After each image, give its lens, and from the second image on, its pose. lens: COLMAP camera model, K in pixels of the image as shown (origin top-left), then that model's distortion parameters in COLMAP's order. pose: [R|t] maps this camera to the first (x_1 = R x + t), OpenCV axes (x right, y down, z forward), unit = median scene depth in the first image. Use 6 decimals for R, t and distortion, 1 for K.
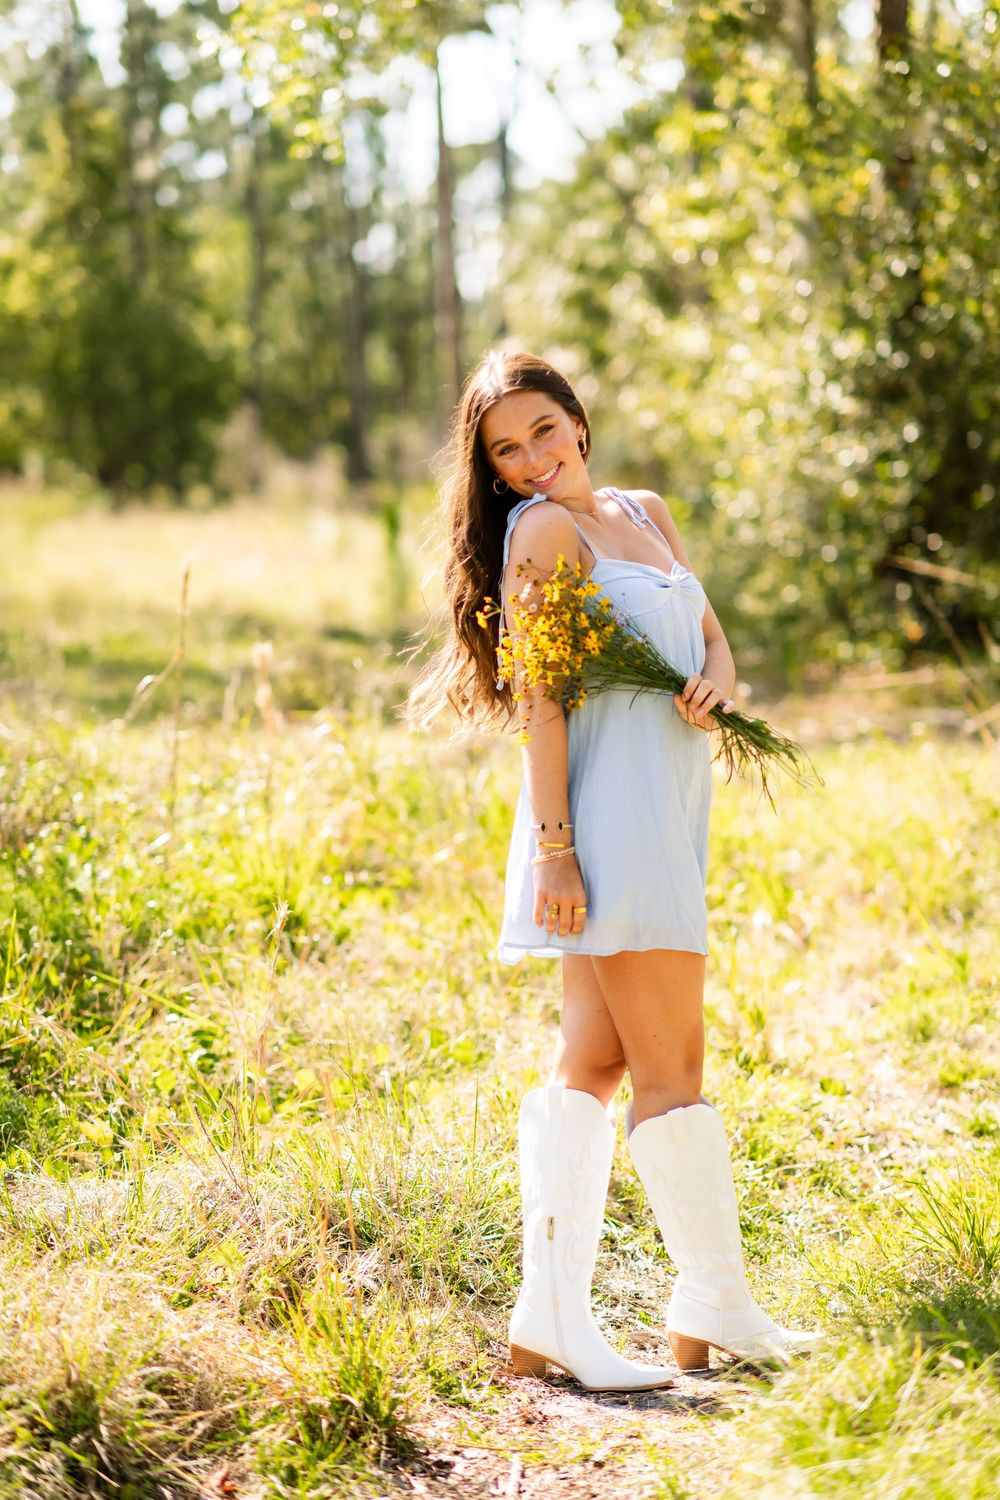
lens RADIAL K [[3531.7, 0, 500.0], [0, 3531.7, 750.0], [0, 0, 1]] dist [-0.037965, -0.013326]
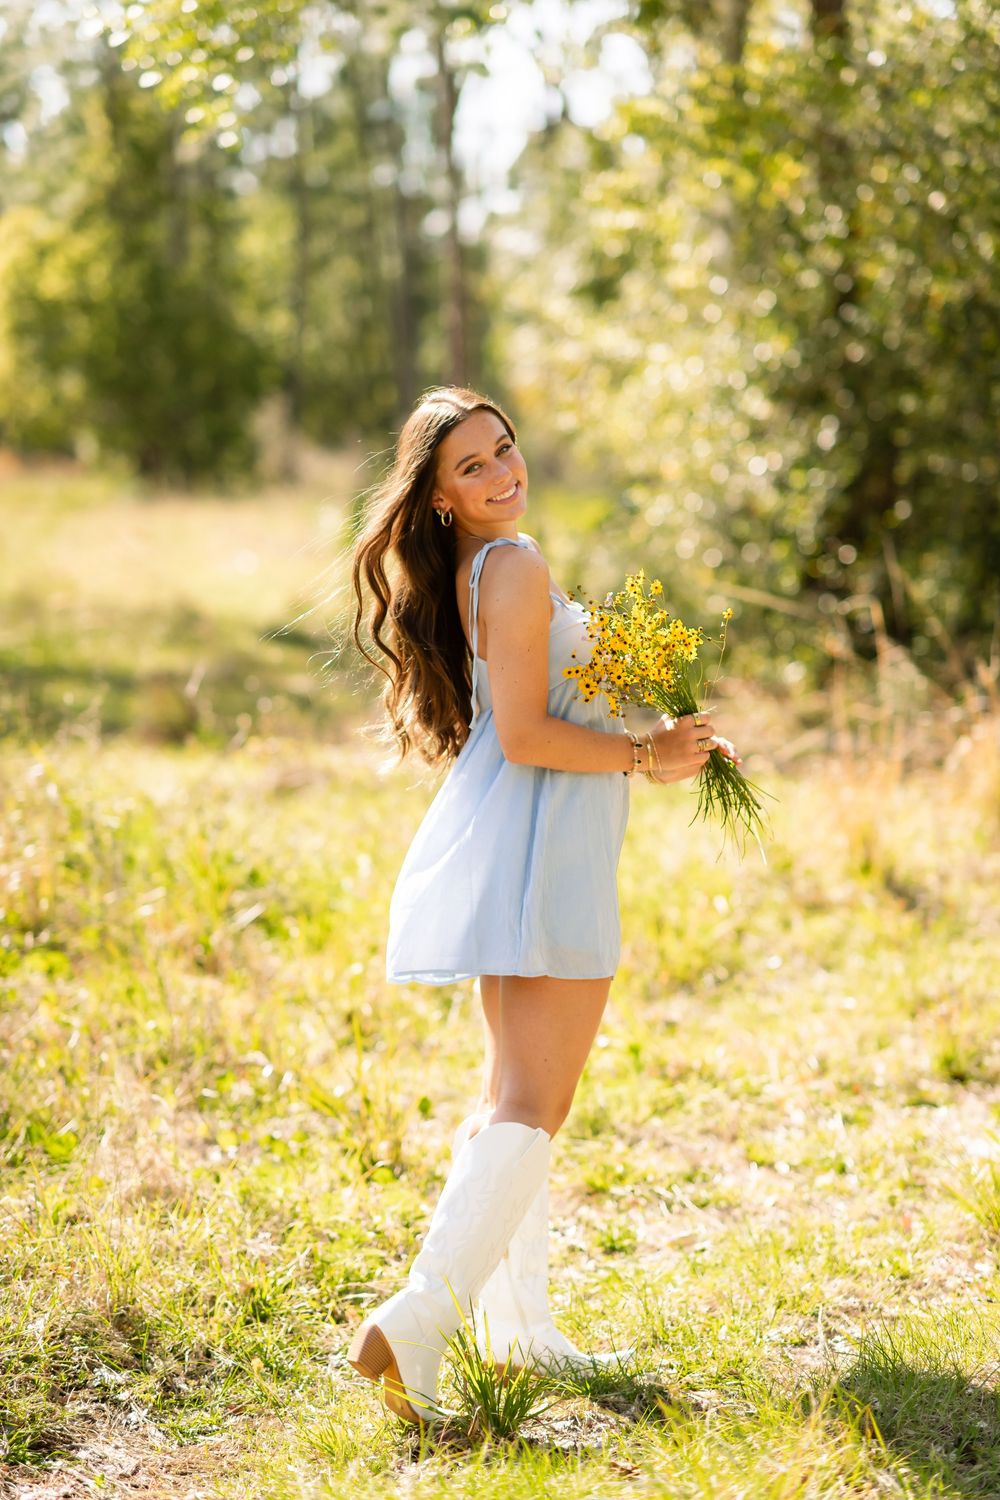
lens RADIAL K [[3531.7, 0, 500.0], [0, 3531.7, 750.0], [0, 0, 1]] dist [-0.037965, -0.013326]
pose [[0.999529, 0.008847, -0.029376, 0.055247], [-0.008697, 0.999948, 0.005239, -0.009795], [0.029421, -0.004981, 0.999555, 0.040613]]
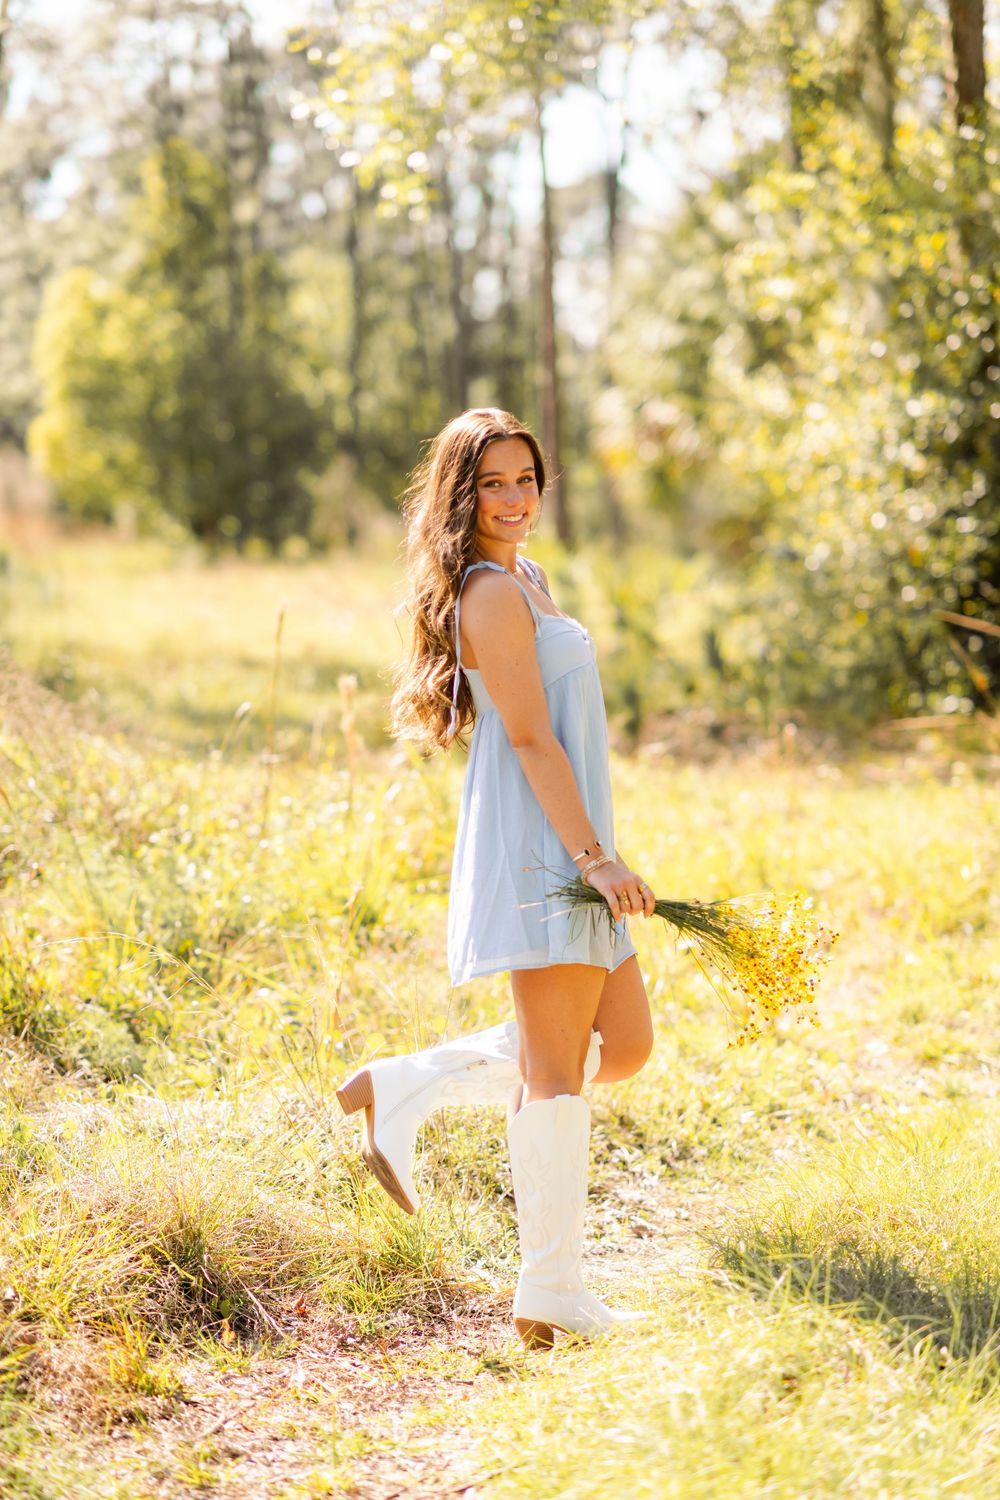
lens RADIAL K [[3764.1, 0, 500.0], [0, 3764.1, 750.0], [0, 0, 1]] dist [-0.004115, -0.276267]
pose [[0.999507, 0.006667, -0.030677, 0.009873], [-0.007234, 0.999804, -0.018406, 0.007555], [0.030549, 0.018618, 0.999360, -0.104452]]
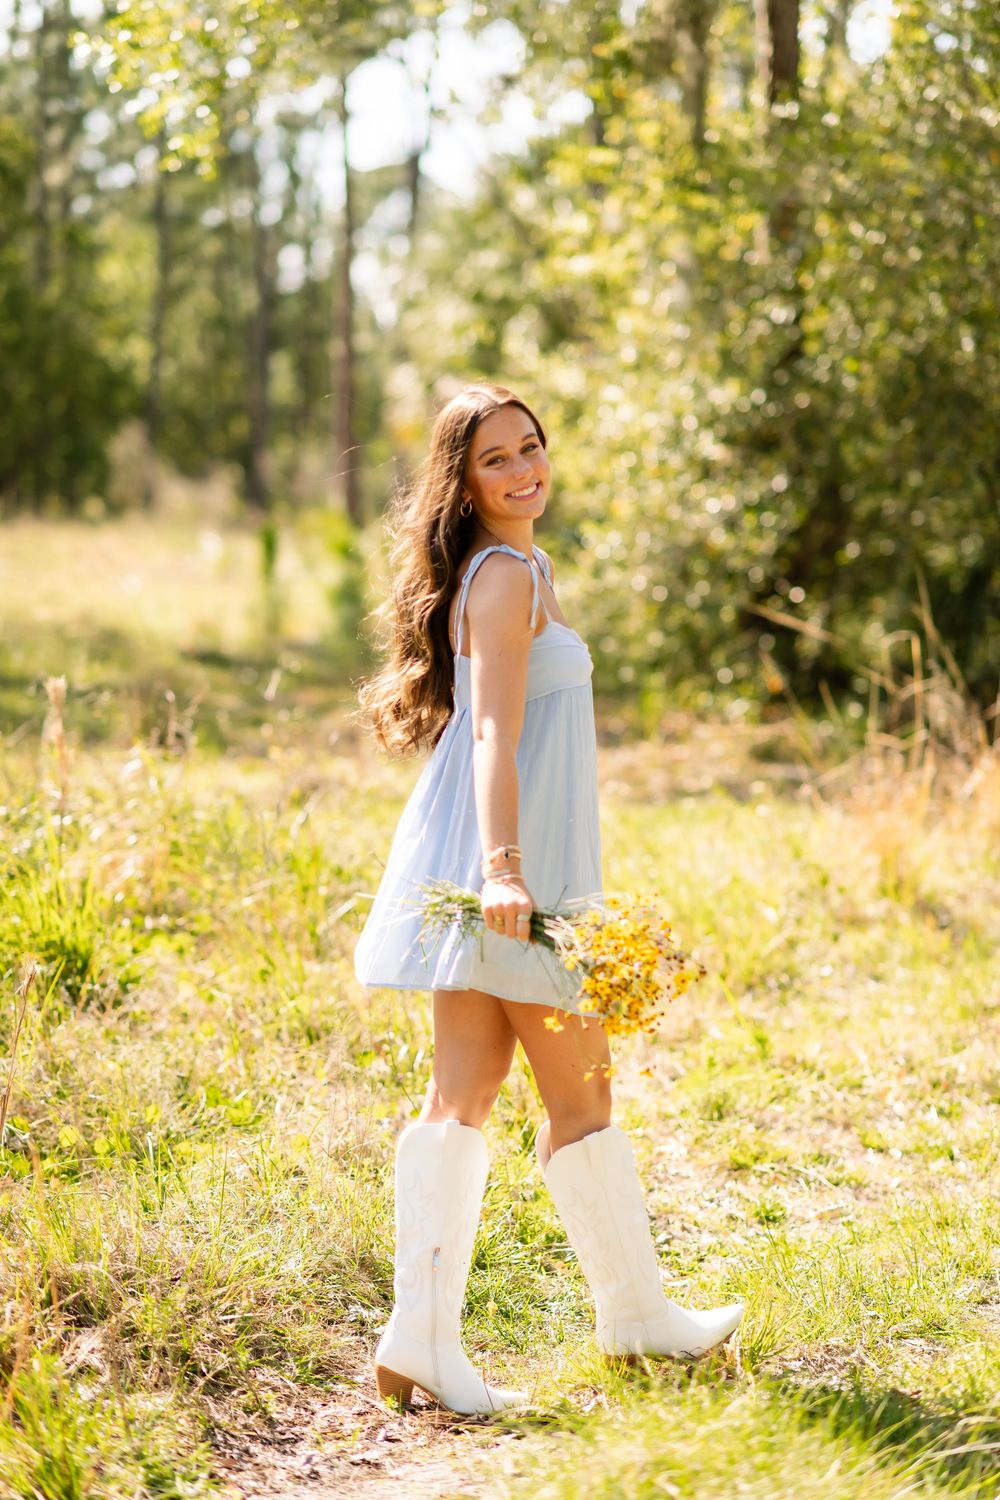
lens RADIAL K [[3531.7, 0, 500.0], [0, 3531.7, 750.0], [0, 0, 1]] dist [-0.037965, -0.013326]
pose [[0.998568, 0.044986, 0.028945, 0.012189], [-0.044782, 0.998967, -0.007673, -0.004003], [-0.029260, 0.006366, 0.999552, 0.013216]]
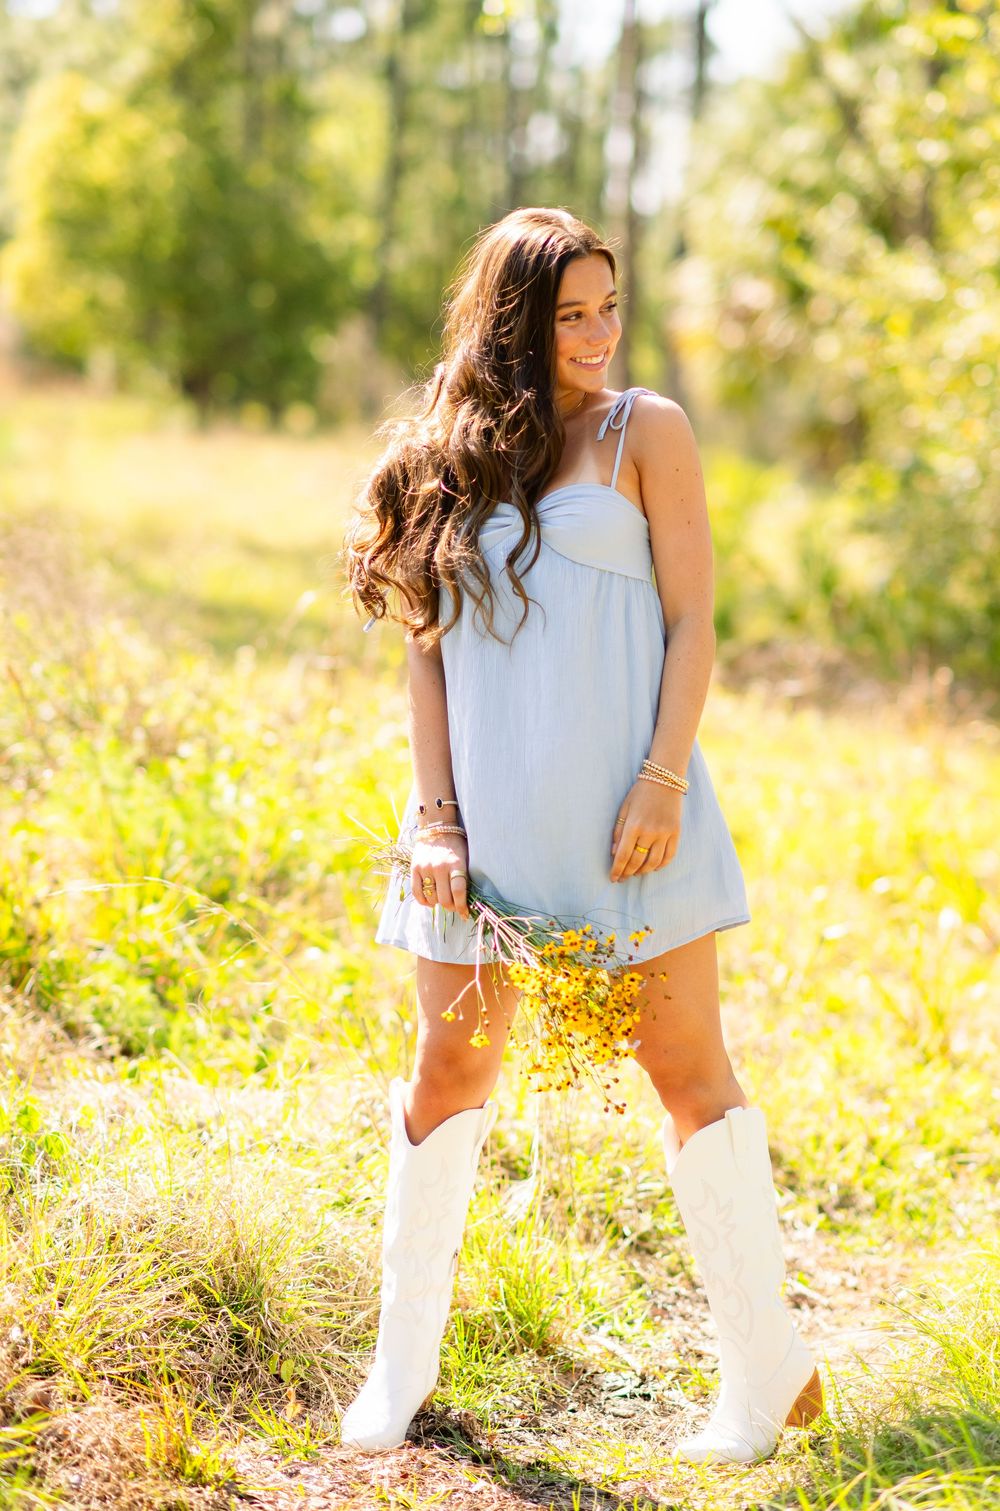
lens RADIAL K [[4337.5, 0, 500.0], [0, 4337.5, 755.5], [0, 0, 1]] dist [-0.005645, -0.540096]
pose [[0.996013, 0.084414, -0.028867, -0.006374], [-0.084445, 0.996428, 0.000140, 0.008180], [0.028776, 0.002298, 0.999583, -0.061791]]
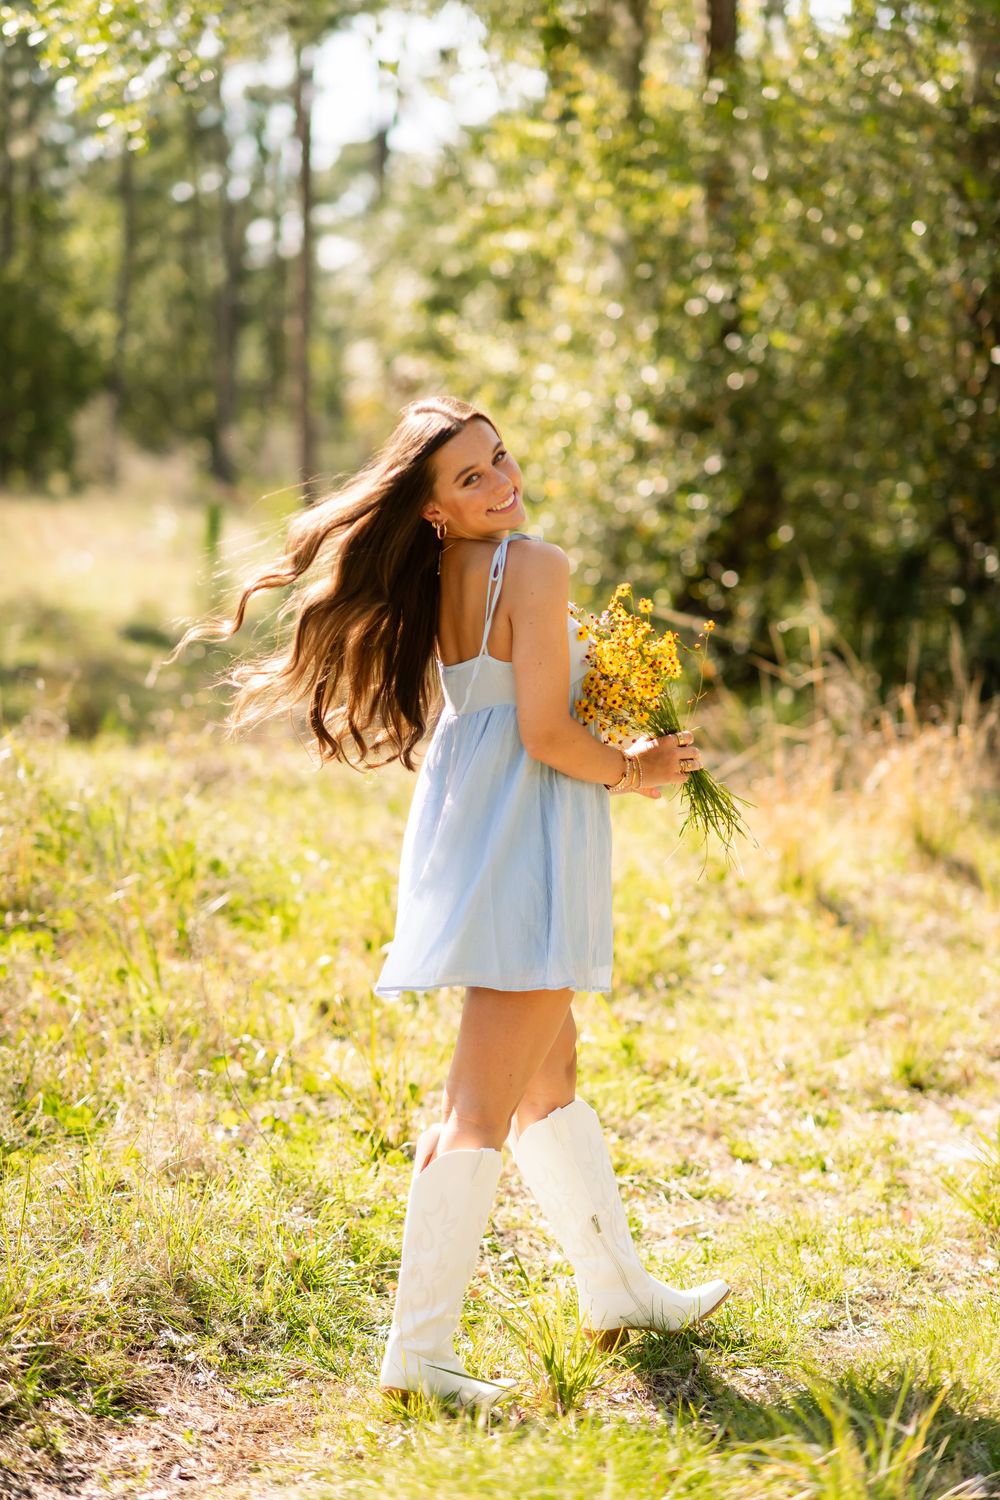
lens RADIAL K [[3531.7, 0, 500.0], [0, 3531.7, 750.0], [0, 0, 1]] dist [-0.037965, -0.013326]
pose [[0.998176, 0.049666, 0.034325, 0.027493], [-0.049652, 0.998766, -0.001265, -0.007025], [-0.034345, -0.000442, 0.999410, 0.028477]]
